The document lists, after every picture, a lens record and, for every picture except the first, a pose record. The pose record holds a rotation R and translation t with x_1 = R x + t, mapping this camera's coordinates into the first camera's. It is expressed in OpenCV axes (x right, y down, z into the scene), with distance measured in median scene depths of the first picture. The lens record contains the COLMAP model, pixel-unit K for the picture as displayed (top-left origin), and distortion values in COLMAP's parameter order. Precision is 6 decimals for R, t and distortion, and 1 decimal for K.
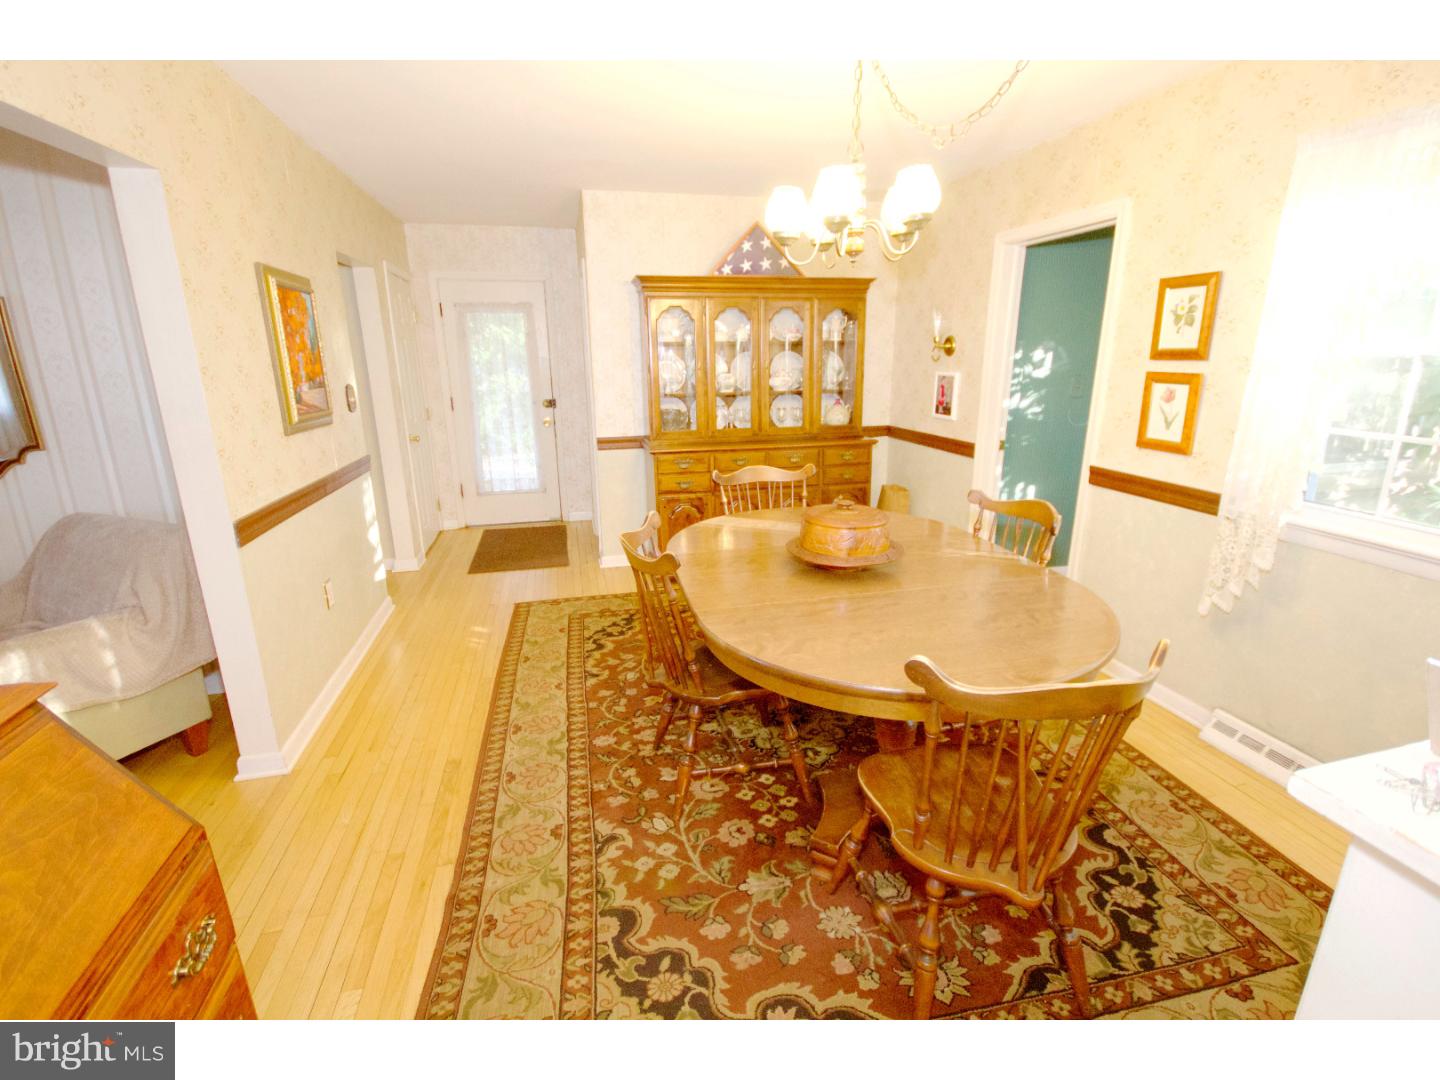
lens RADIAL K [[670.7, 0, 723.0], [0, 670.7, 532.3], [0, 0, 1]] dist [-0.002099, 0.000893]
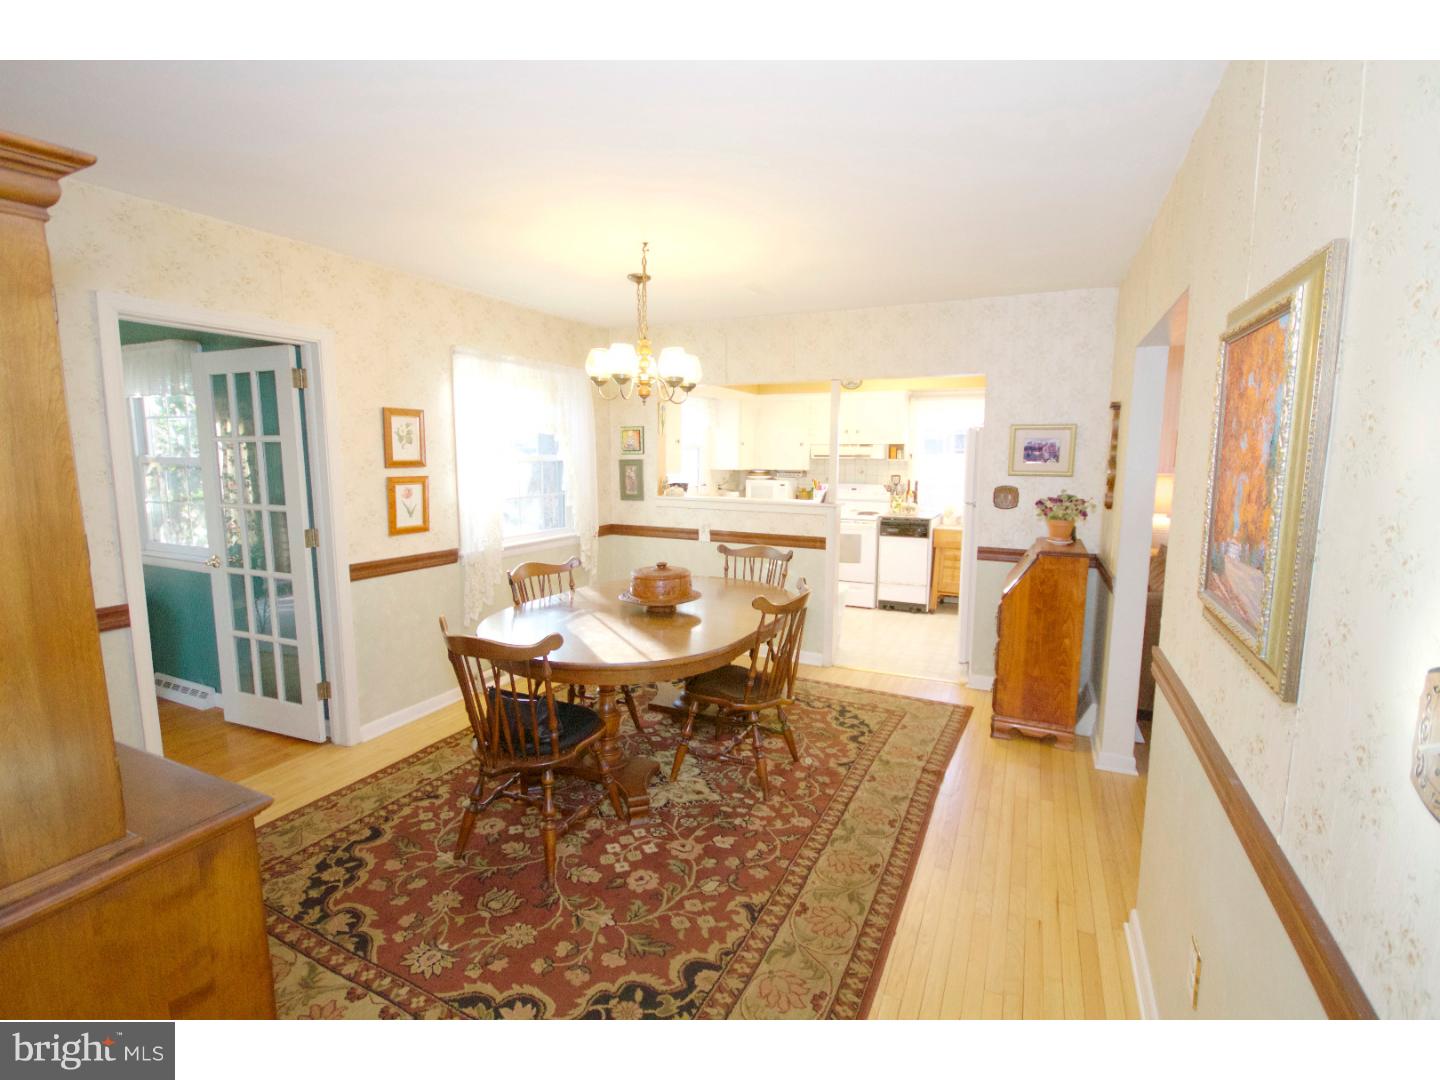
lens RADIAL K [[670.7, 0, 721.5], [0, 670.7, 539.8], [0, 0, 1]] dist [-0.002099, 0.000893]
pose [[-0.781525, -0.076542, 0.619160, -0.679026], [0.163244, 0.932779, 0.321364, -0.449743], [-0.602138, 0.352229, -0.716495, 1.628122]]
